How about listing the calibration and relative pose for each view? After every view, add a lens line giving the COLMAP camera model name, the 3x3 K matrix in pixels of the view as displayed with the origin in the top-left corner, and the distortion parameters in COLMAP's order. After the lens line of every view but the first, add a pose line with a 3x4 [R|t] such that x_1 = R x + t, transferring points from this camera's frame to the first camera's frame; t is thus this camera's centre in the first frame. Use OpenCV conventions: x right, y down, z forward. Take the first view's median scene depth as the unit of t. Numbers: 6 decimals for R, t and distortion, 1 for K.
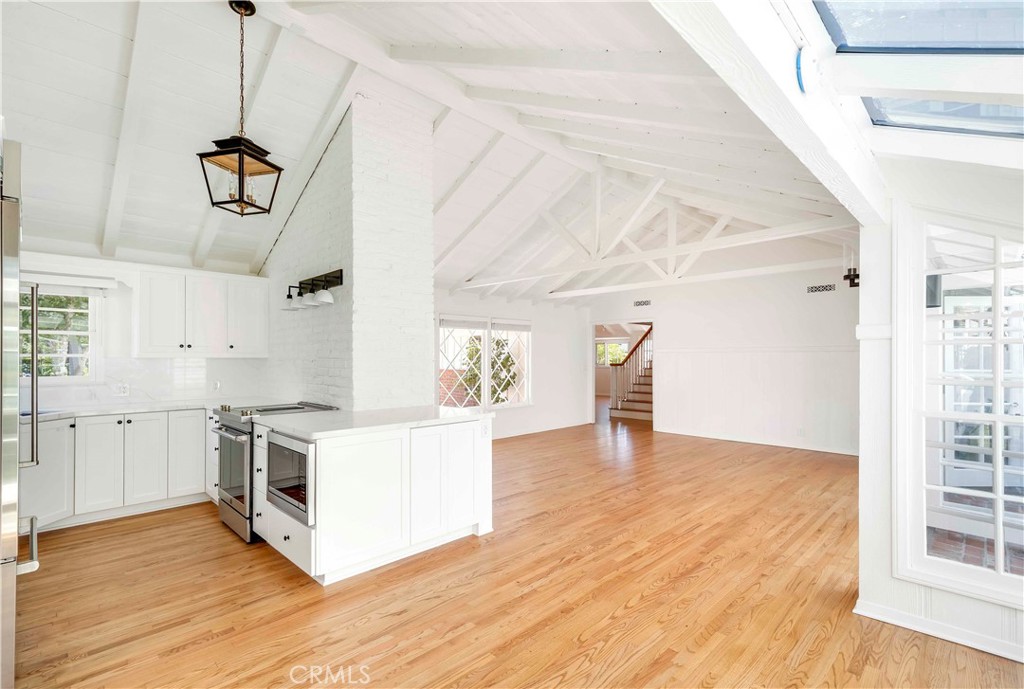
lens RADIAL K [[492.9, 0, 512.0], [0, 492.9, 359.4], [0, 0, 1]] dist [-0.000157, -0.000026]
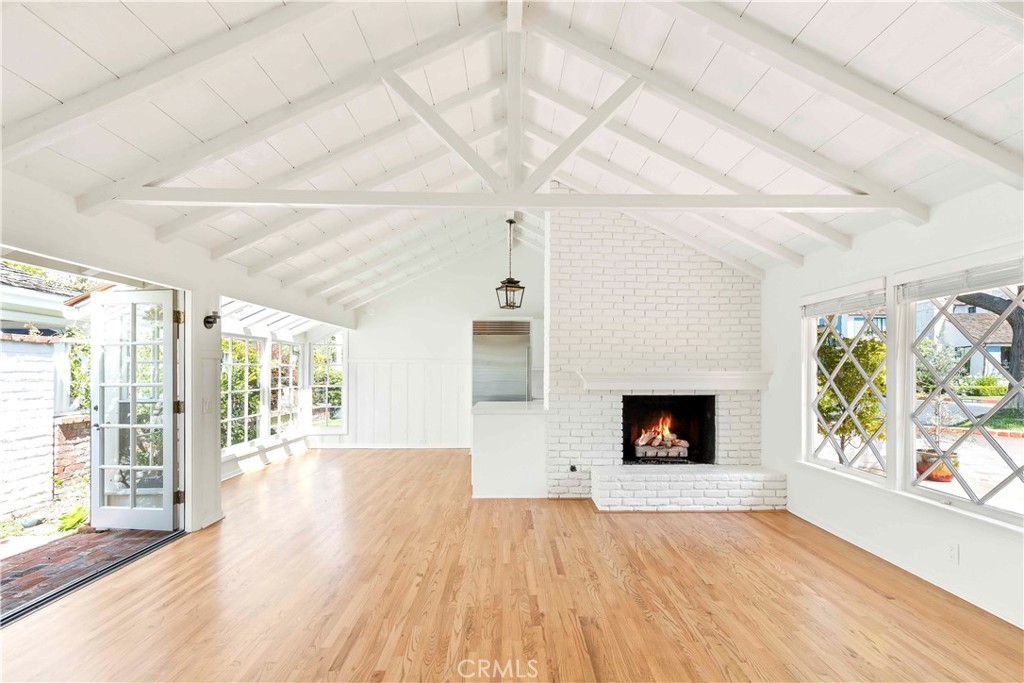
lens RADIAL K [[457.4, 0, 518.2], [0, 457.4, 367.0], [0, 0, 1]] dist [-0.000175, -0.000033]
pose [[-0.694049, -0.003131, -0.719921, 0.600945], [0.000976, 0.999986, -0.005290, -0.007264], [0.719927, -0.004374, -0.694036, 1.511528]]
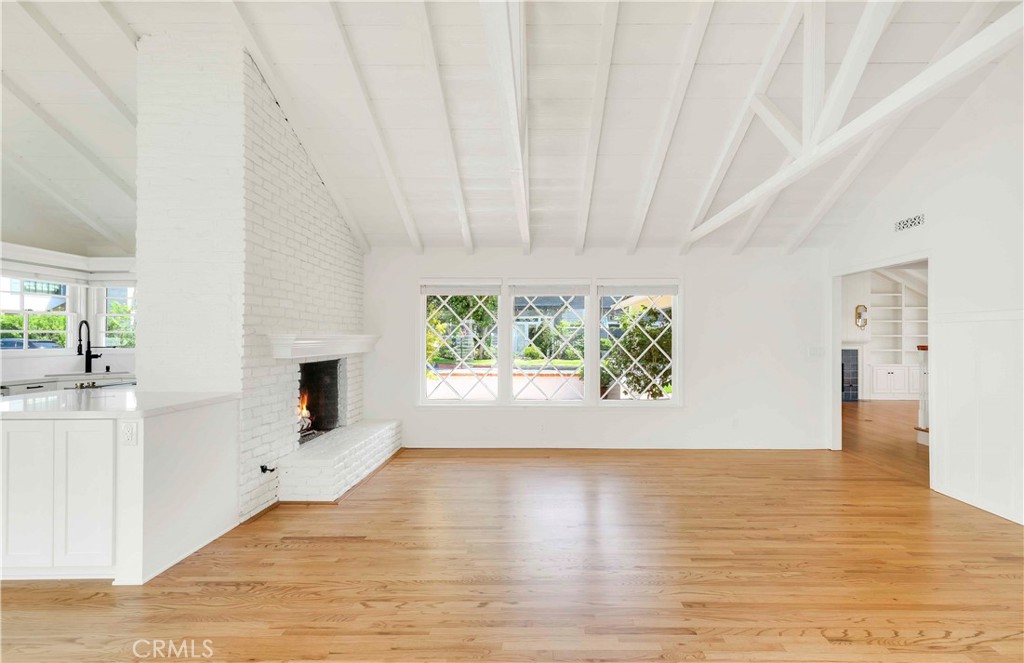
lens RADIAL K [[485.8, 0, 512.0], [0, 485.8, 331.5], [0, 0, 1]] dist [0.001432, 0.000141]
pose [[0.690990, -0.008336, -0.722816, 0.622567], [0.000218, 0.999936, -0.011324, 0.000637], [0.722864, 0.007667, 0.690948, 0.687094]]
